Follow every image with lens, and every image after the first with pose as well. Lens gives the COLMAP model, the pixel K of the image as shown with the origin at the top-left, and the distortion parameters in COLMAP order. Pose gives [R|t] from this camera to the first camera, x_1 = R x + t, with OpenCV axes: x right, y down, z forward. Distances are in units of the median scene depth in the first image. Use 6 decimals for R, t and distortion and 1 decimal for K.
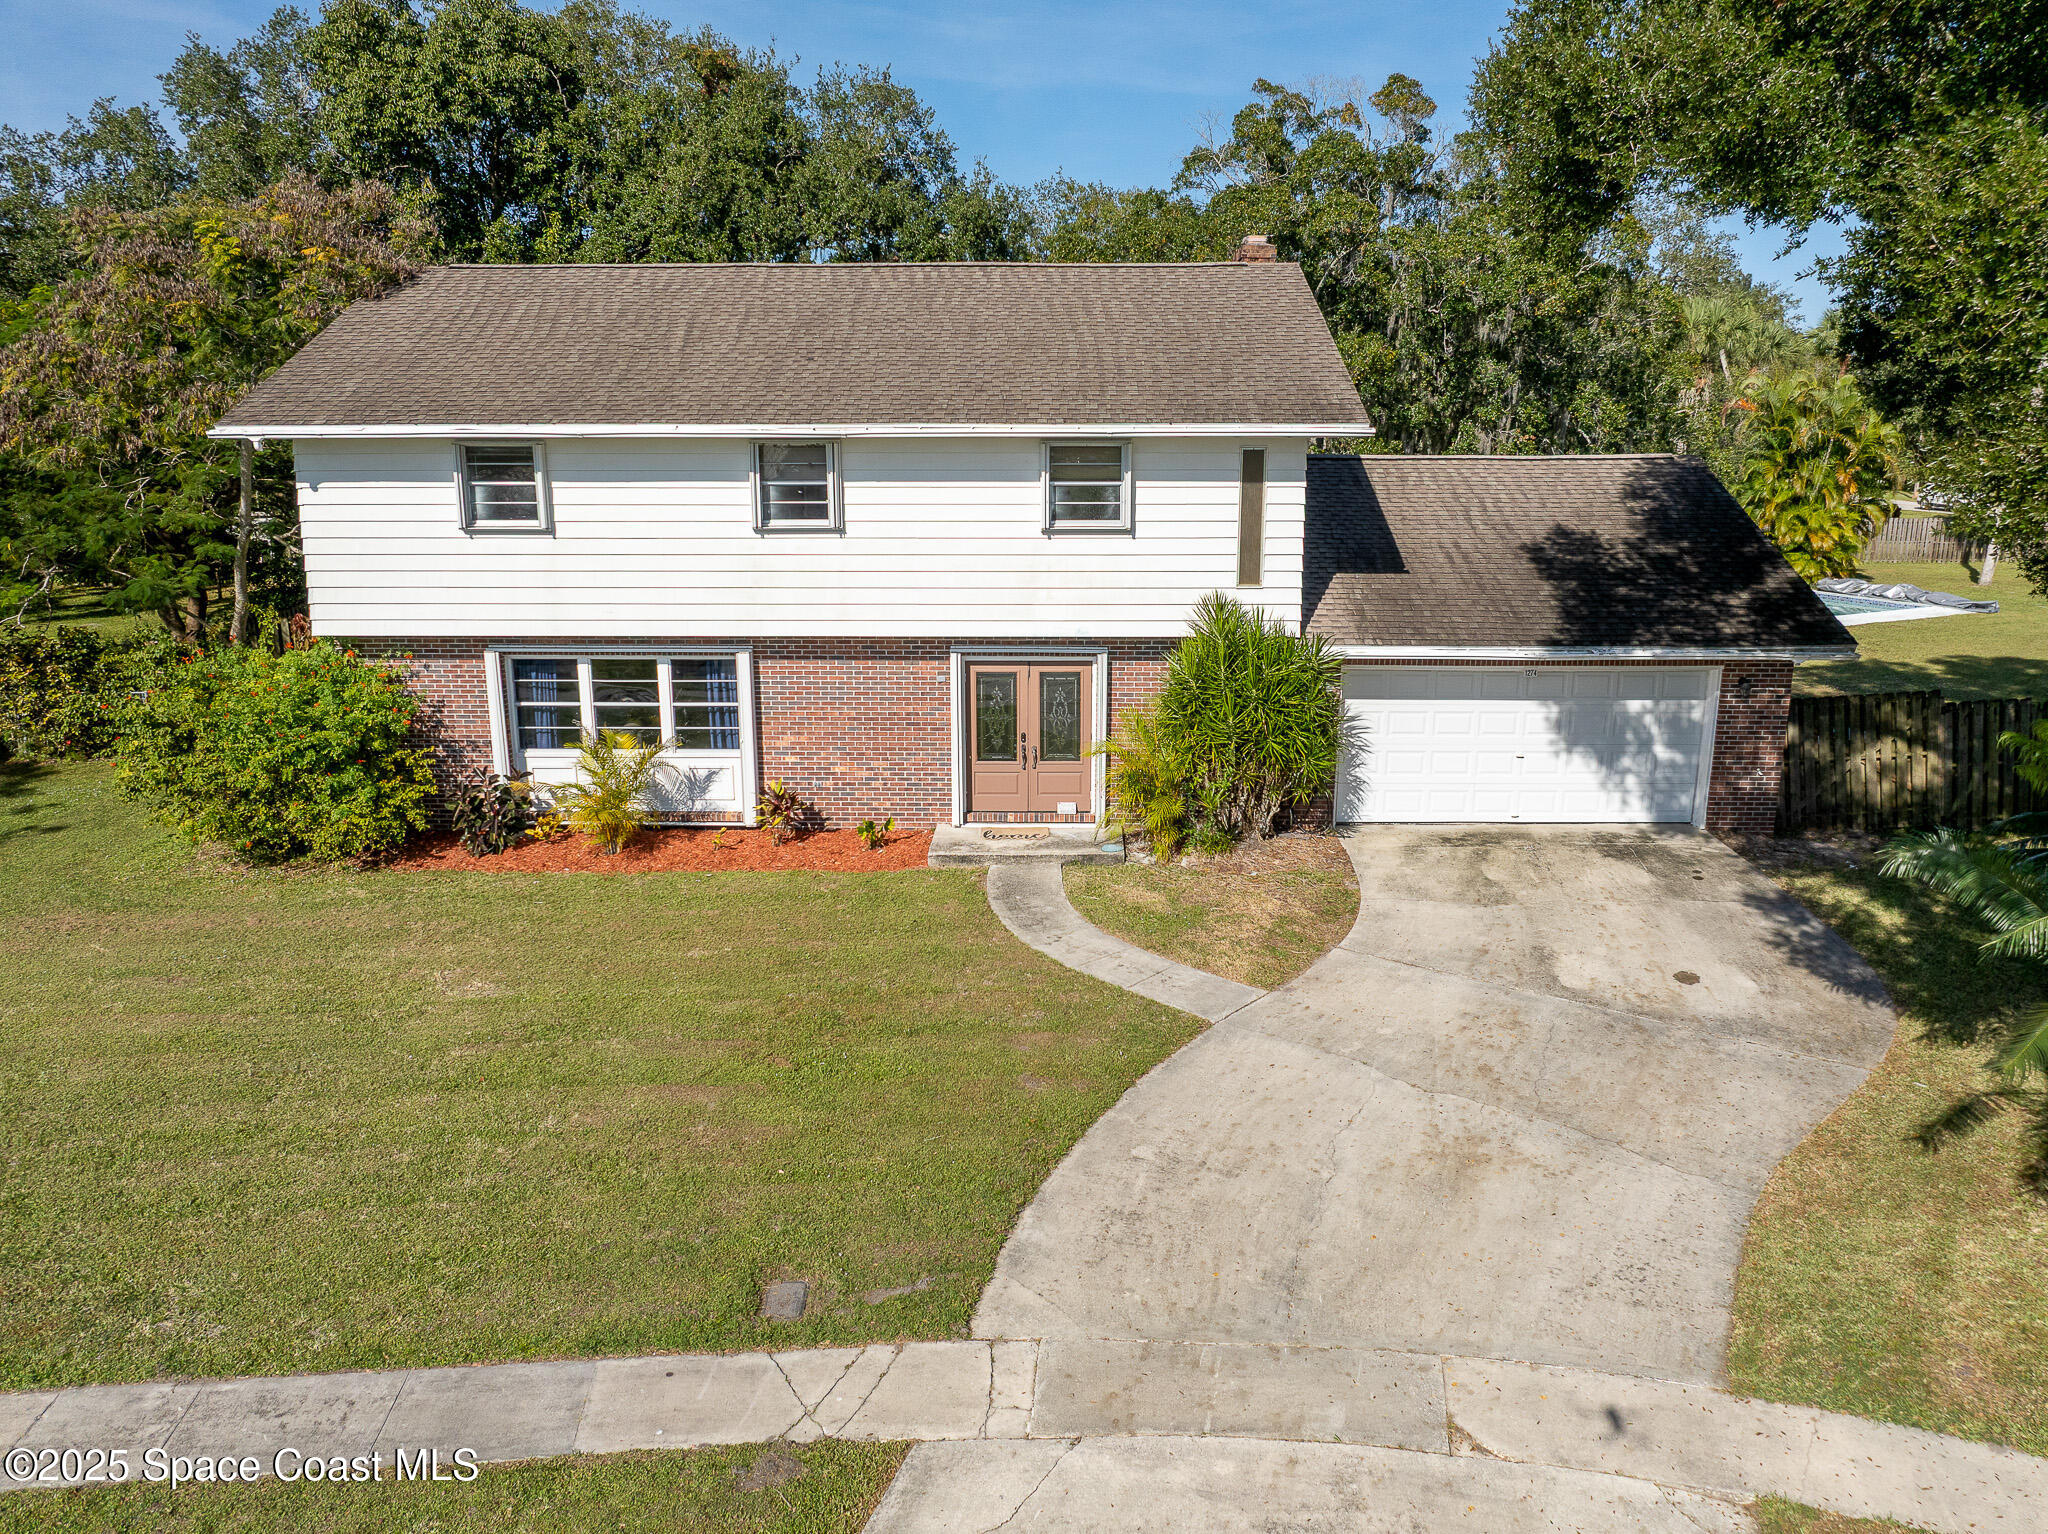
lens RADIAL K [[1491.4, 0, 1026.0], [0, 1491.4, 768.3], [0, 0, 1]] dist [-0.044040, 0.011669]
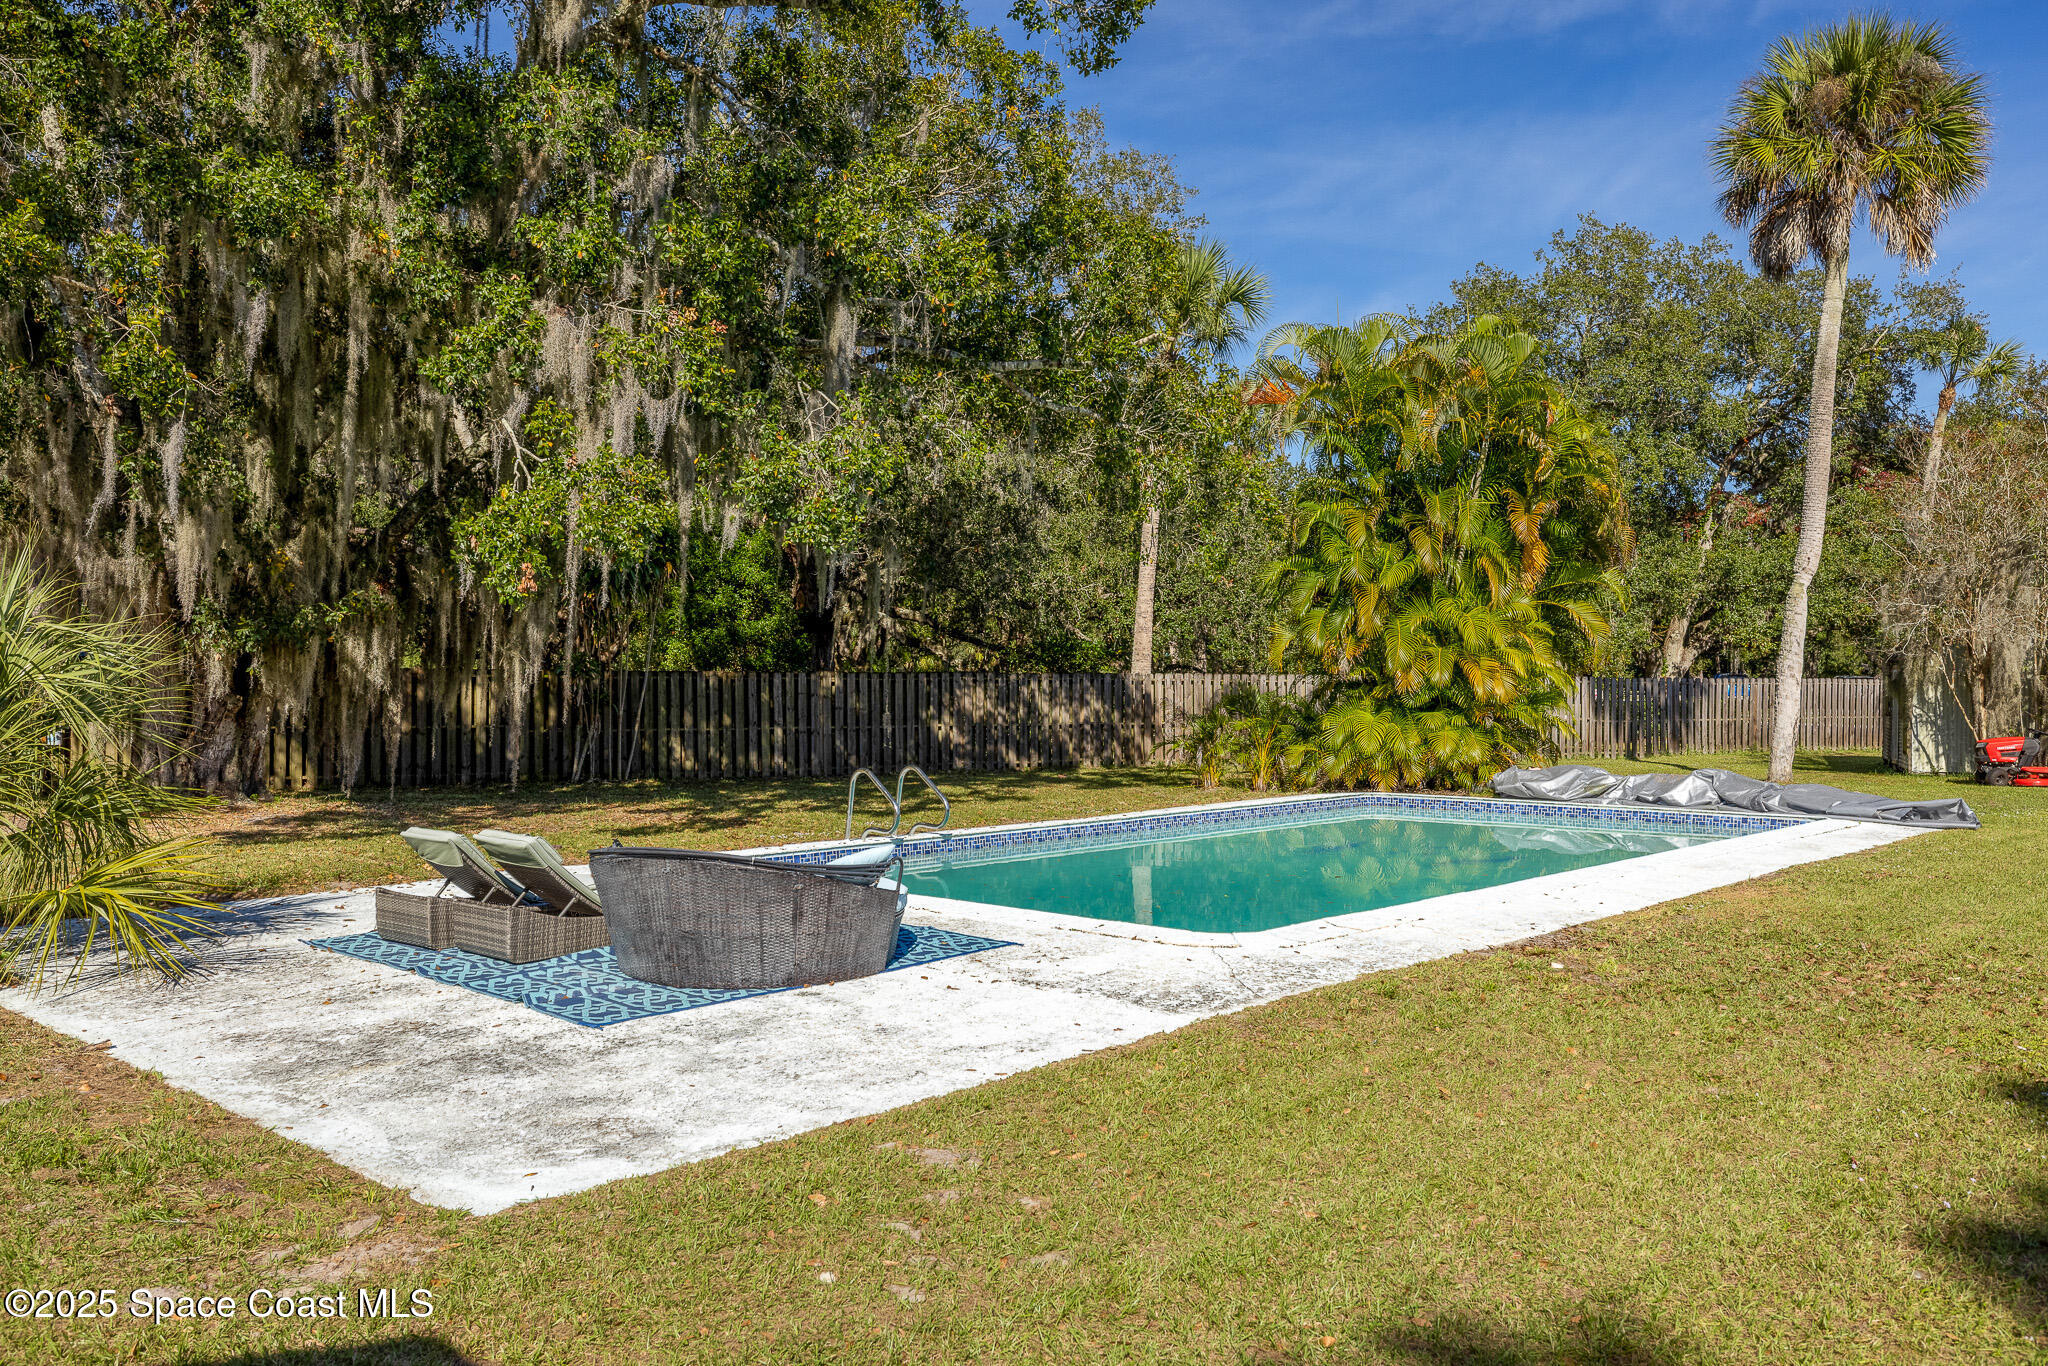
lens RADIAL K [[1647.7, 0, 1023.3], [0, 1647.7, 682.9], [0, 0, 1]] dist [0.000941, 0.000169]
pose [[0.942389, -0.003905, 0.334497, 0.263123], [0.080080, 0.973492, -0.214246, -0.065137], [-0.324794, 0.228690, 0.917720, 0.621860]]
